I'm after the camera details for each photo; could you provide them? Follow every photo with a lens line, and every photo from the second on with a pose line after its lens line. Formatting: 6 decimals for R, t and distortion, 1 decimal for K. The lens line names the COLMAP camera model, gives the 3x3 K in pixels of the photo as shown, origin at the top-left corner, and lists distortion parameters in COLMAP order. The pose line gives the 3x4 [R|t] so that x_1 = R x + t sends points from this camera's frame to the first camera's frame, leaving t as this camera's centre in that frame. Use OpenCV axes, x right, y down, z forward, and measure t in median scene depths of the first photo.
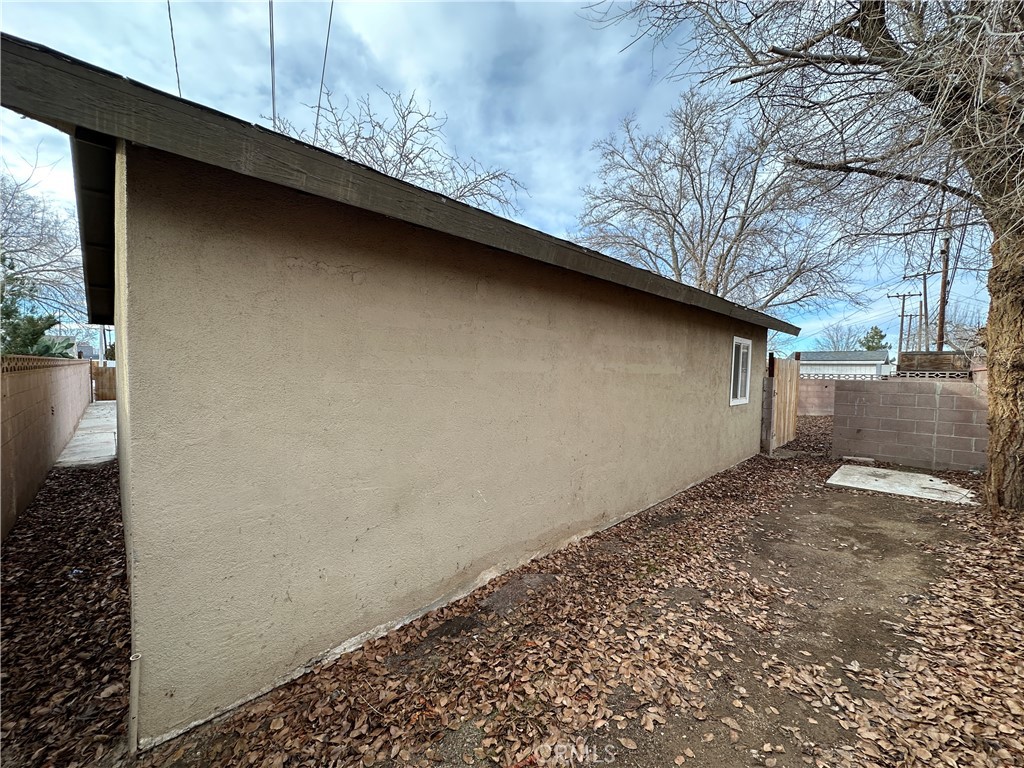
lens RADIAL K [[404.6, 0, 513.2], [0, 404.6, 384.1], [0, 0, 1]] dist [-0.001270, -0.000153]
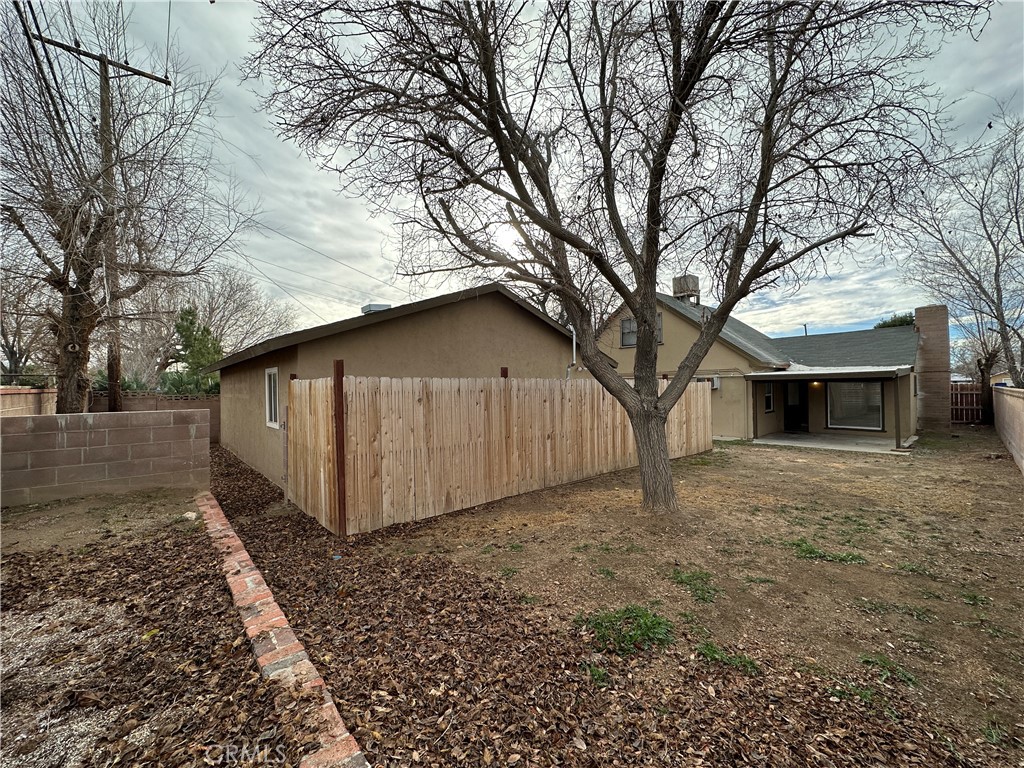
lens RADIAL K [[404.6, 0, 510.2], [0, 404.6, 385.2], [0, 0, 1]] dist [-0.001270, -0.000153]
pose [[-0.043264, -0.026847, -0.998703, 1.905807], [-0.033838, 0.999105, -0.025392, -0.069975], [0.998490, 0.032696, -0.044134, 1.972093]]
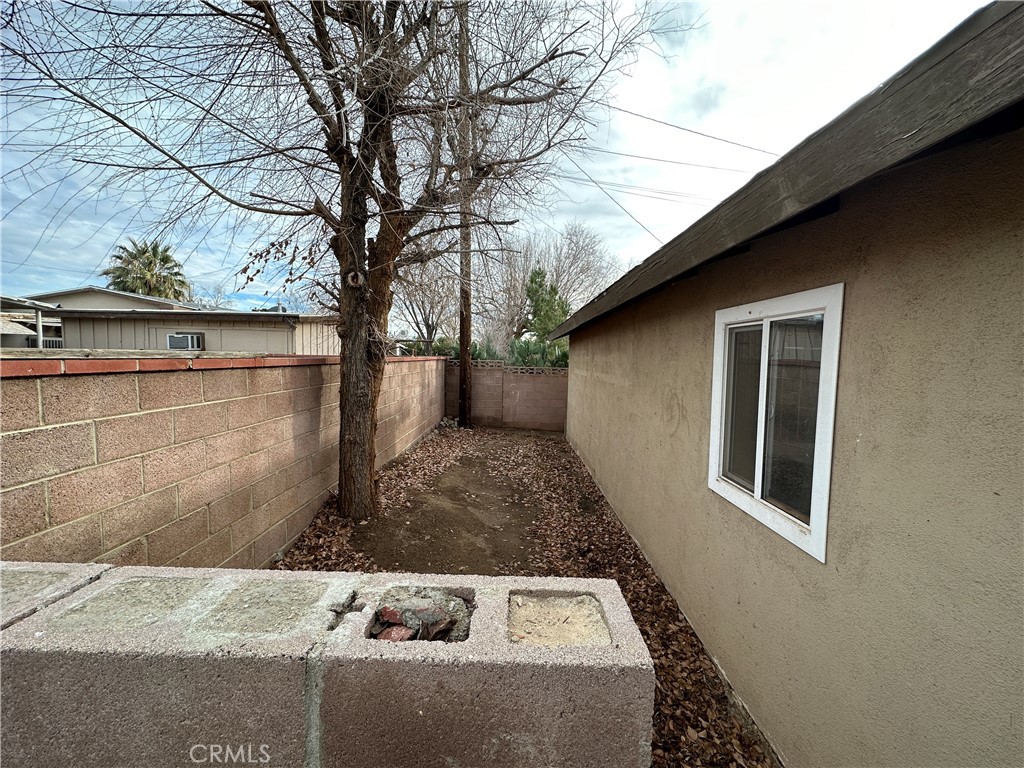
lens RADIAL K [[404.6, 0, 511.5], [0, 404.6, 383.0], [0, 0, 1]] dist [-0.001270, -0.000153]
pose [[-0.701565, 0.006708, -0.712574, 1.062155], [-0.068779, 0.994650, 0.077080, -0.073493], [0.709278, 0.103087, -0.697350, 1.253574]]
